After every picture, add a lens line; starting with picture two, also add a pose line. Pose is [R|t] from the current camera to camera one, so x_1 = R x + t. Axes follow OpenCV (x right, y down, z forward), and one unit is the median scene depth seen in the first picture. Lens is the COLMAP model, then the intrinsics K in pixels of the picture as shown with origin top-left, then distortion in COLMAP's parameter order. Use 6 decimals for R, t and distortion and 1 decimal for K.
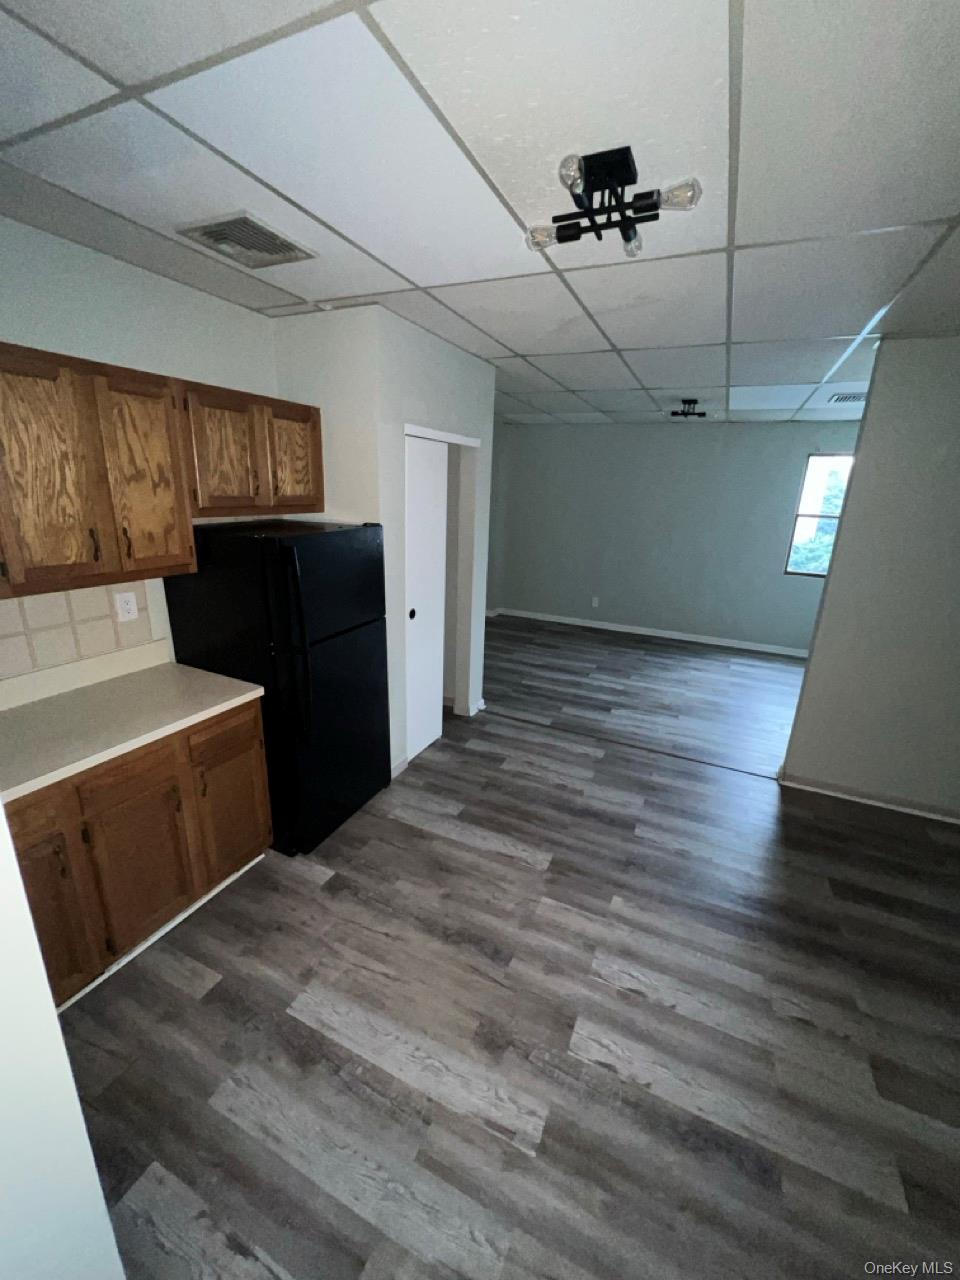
lens RADIAL K [[512.0, 0, 484.7], [0, 512.0, 637.7], [0, 0, 1]] dist [-0.004950, 0.001012]
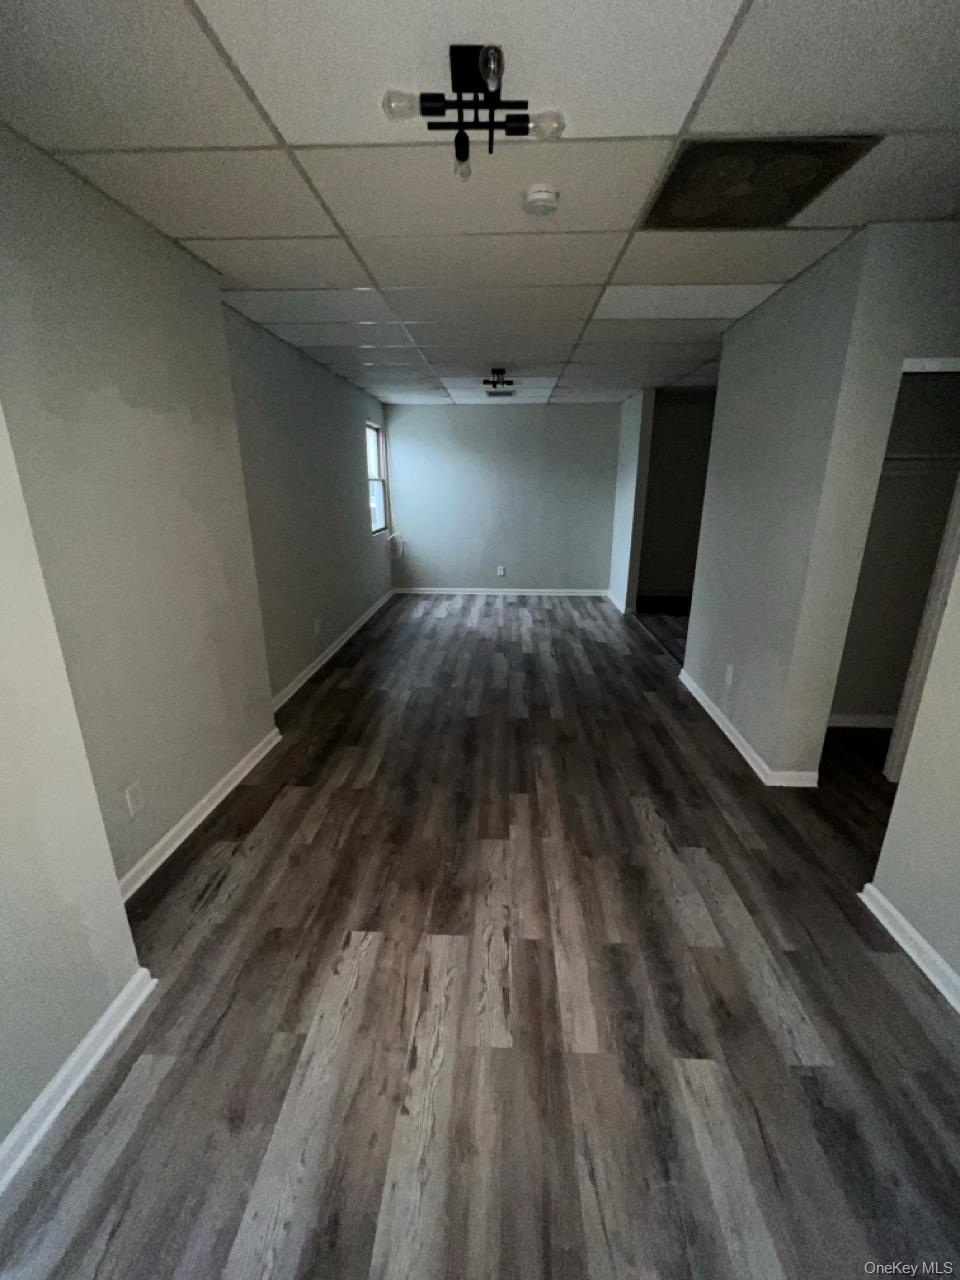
lens RADIAL K [[512.0, 0, 478.3], [0, 512.0, 640.4], [0, 0, 1]] dist [-0.004950, 0.001012]
pose [[-0.365124, -0.311356, 0.877349, -1.263923], [0.250872, 0.874645, 0.414801, -0.784680], [-0.896520, 0.371556, -0.241243, 2.764237]]
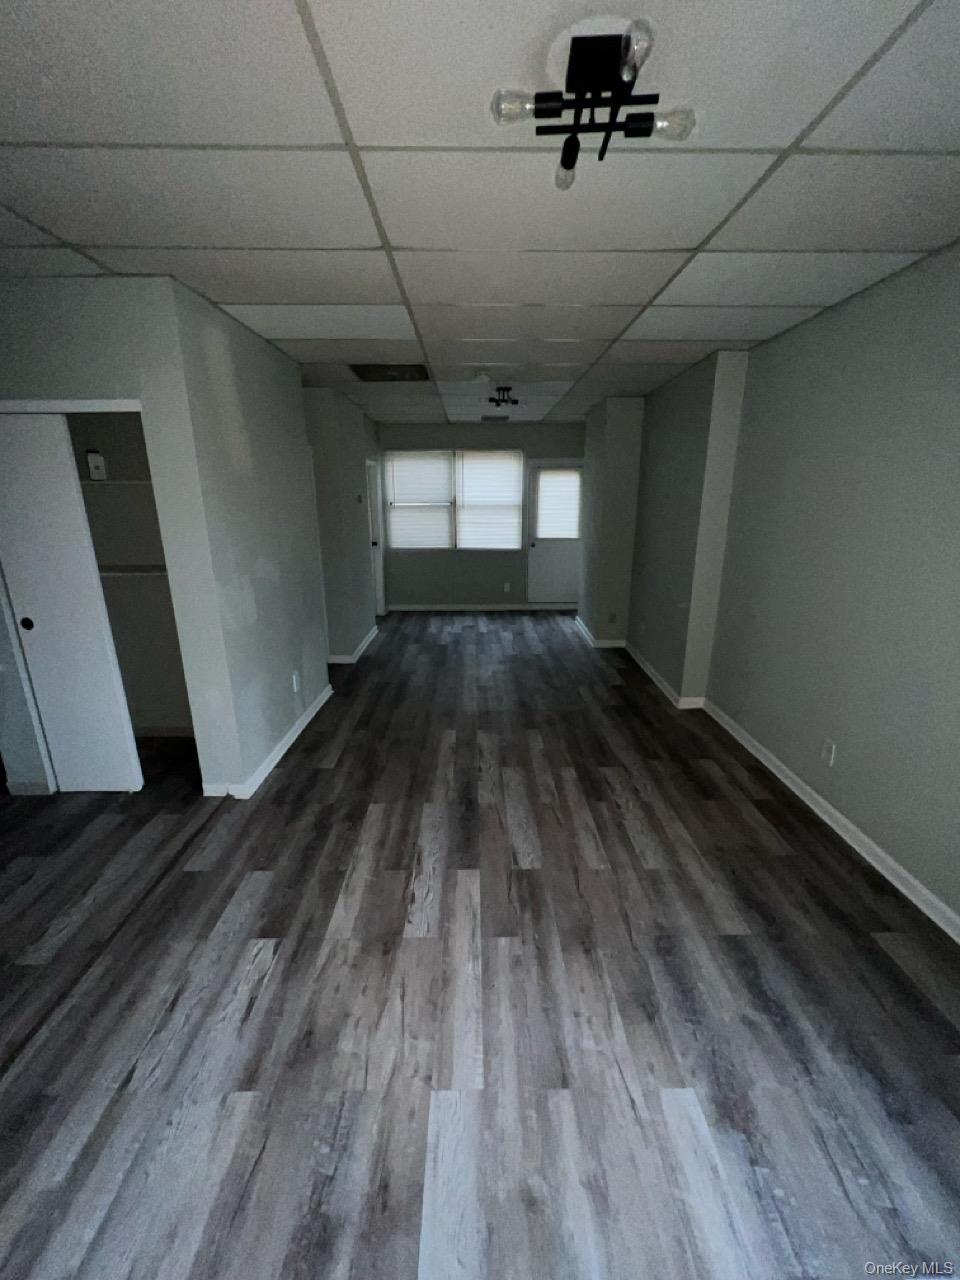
lens RADIAL K [[512.0, 0, 485.9], [0, 512.0, 638.4], [0, 0, 1]] dist [-0.004950, 0.001012]
pose [[0.433740, 0.200854, -0.878366, 1.205339], [-0.236350, 0.966065, 0.104197, -0.373890], [0.869487, 0.162408, 0.466493, 1.624581]]
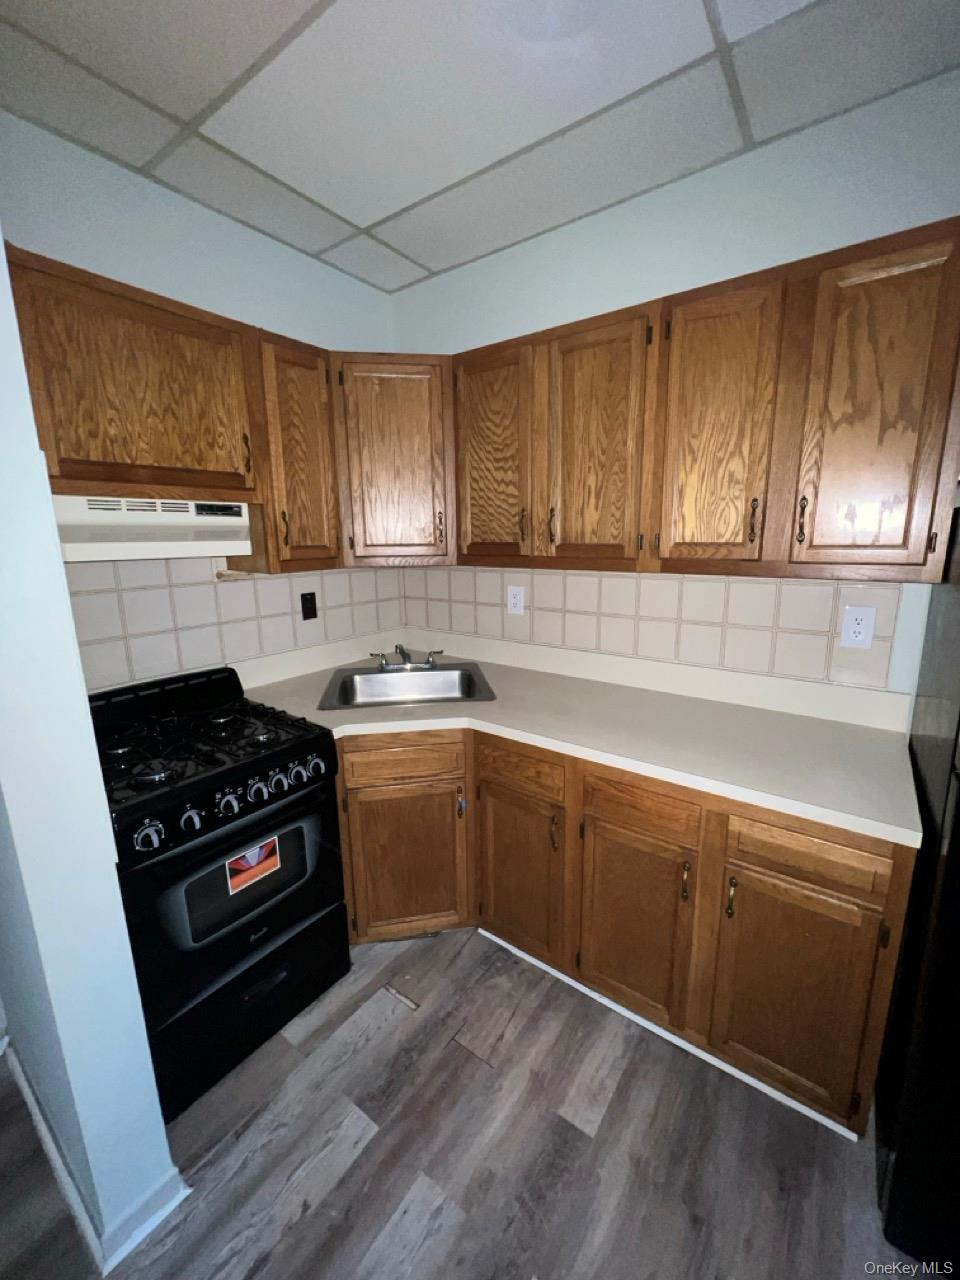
lens RADIAL K [[512.0, 0, 464.2], [0, 512.0, 635.0], [0, 0, 1]] dist [-0.004950, 0.001012]
pose [[-0.193715, 0.162165, -0.967562, 0.055021], [-0.273923, 0.938080, 0.212065, -0.048579], [0.942041, 0.306118, -0.137300, 0.556243]]
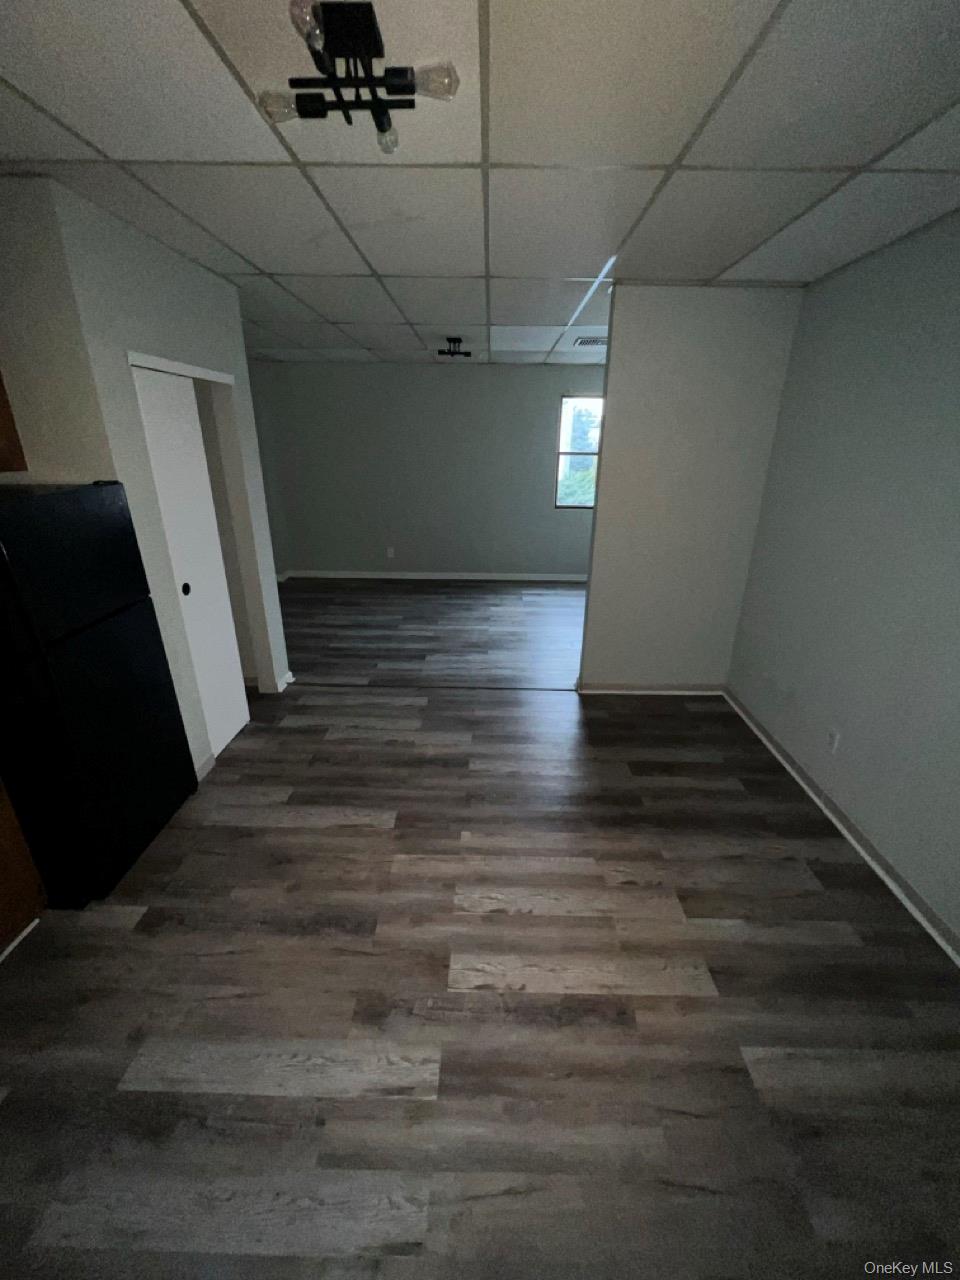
lens RADIAL K [[512.0, 0, 484.3], [0, 512.0, 637.9], [0, 0, 1]] dist [-0.004950, 0.001012]
pose [[0.915265, -0.171126, 0.364699, -0.016607], [0.137287, 0.983598, 0.116989, 0.001876], [-0.378737, -0.057007, 0.923747, 0.042053]]
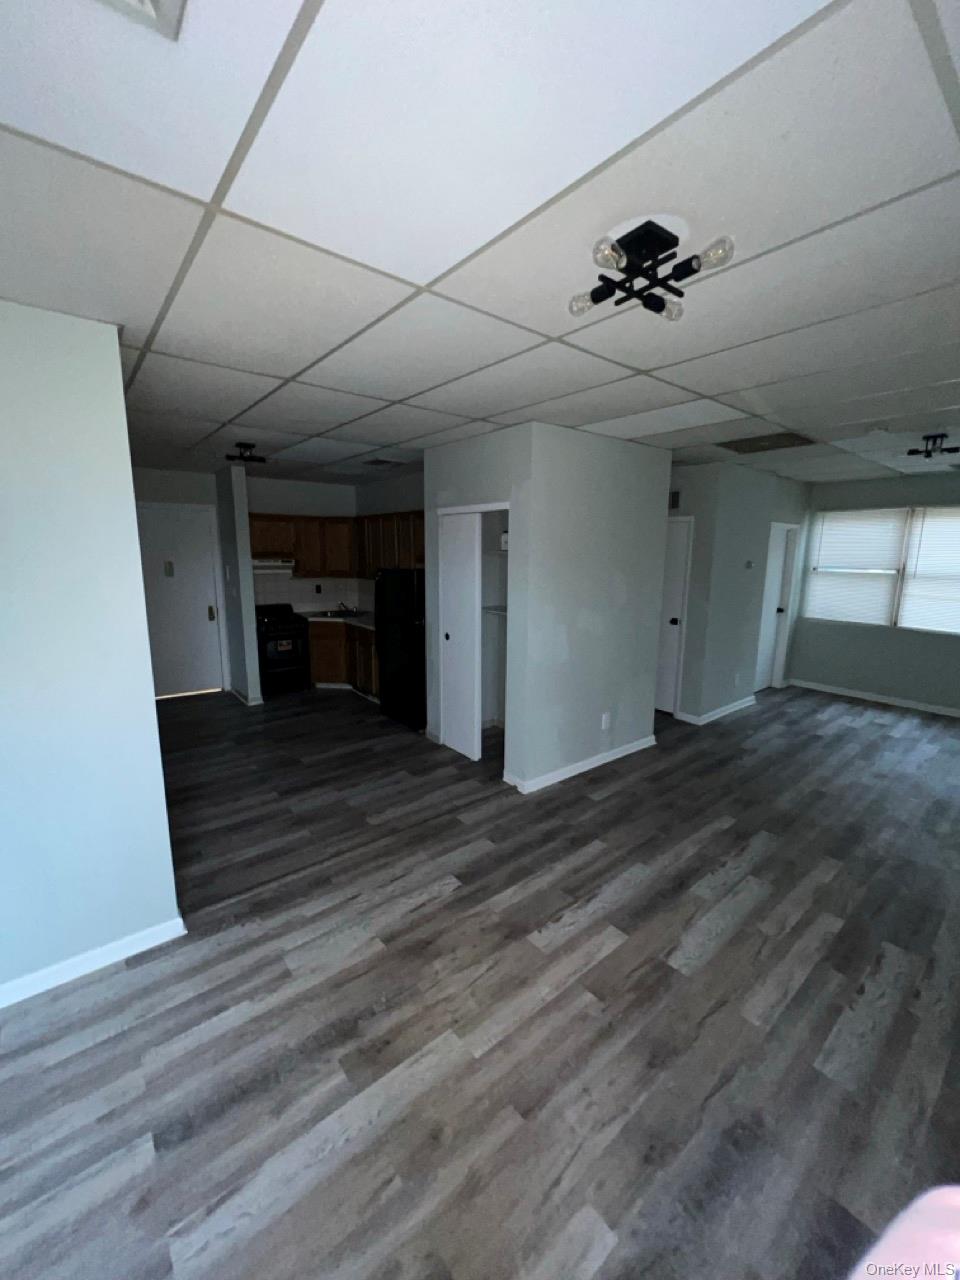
lens RADIAL K [[512.0, 0, 485.3], [0, 512.0, 637.6], [0, 0, 1]] dist [-0.004950, 0.001012]
pose [[-0.432821, 0.110044, -0.894738, 1.362545], [-0.282370, 0.926026, 0.250486, -0.540909], [0.856115, 0.361063, -0.369730, 2.052749]]
